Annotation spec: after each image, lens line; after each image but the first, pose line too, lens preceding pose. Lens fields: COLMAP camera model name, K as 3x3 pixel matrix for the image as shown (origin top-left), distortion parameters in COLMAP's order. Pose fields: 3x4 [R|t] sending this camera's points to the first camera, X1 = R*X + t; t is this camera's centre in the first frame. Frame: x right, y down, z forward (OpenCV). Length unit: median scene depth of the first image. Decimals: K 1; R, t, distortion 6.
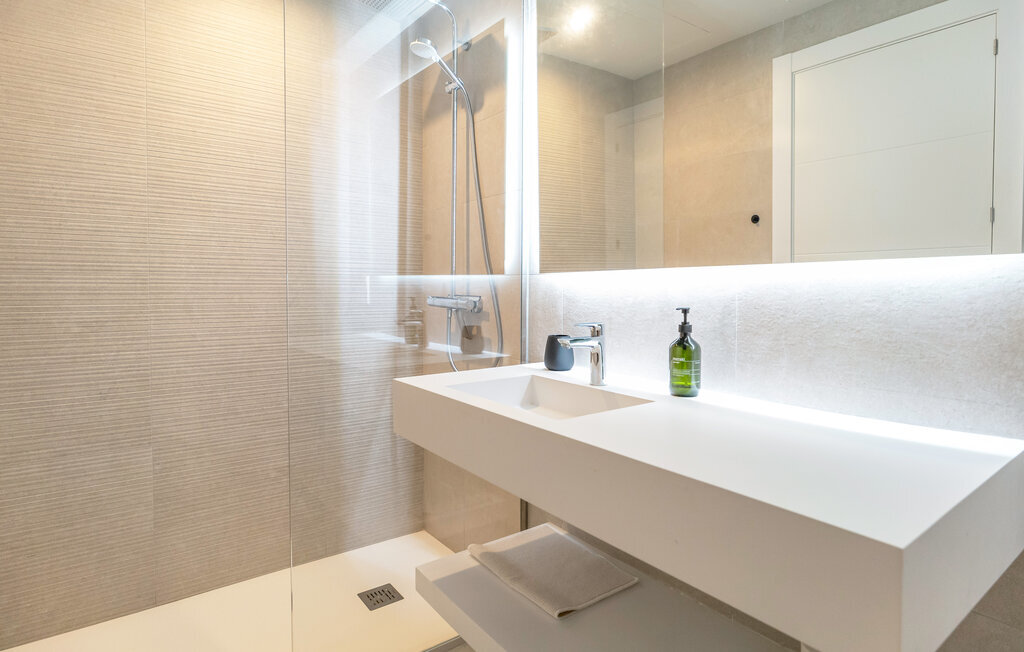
lens RADIAL K [[545.9, 0, 516.1], [0, 545.9, 304.8], [0, 0, 1]] dist [0.000570, 0.000297]
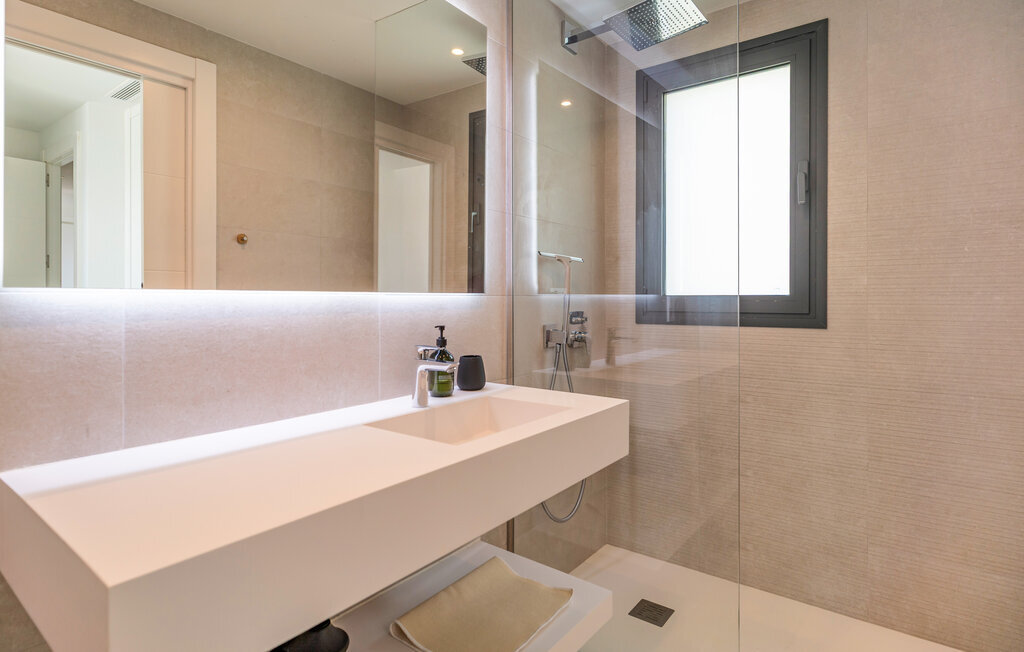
lens RADIAL K [[528.2, 0, 509.5], [0, 528.2, 301.2], [0, 0, 1]] dist [-0.001018, -0.000542]
pose [[-0.269735, 0.007121, 0.962908, -0.873989], [0.057387, 0.998314, 0.008692, -0.049862], [-0.961223, 0.057603, -0.269689, 1.171372]]
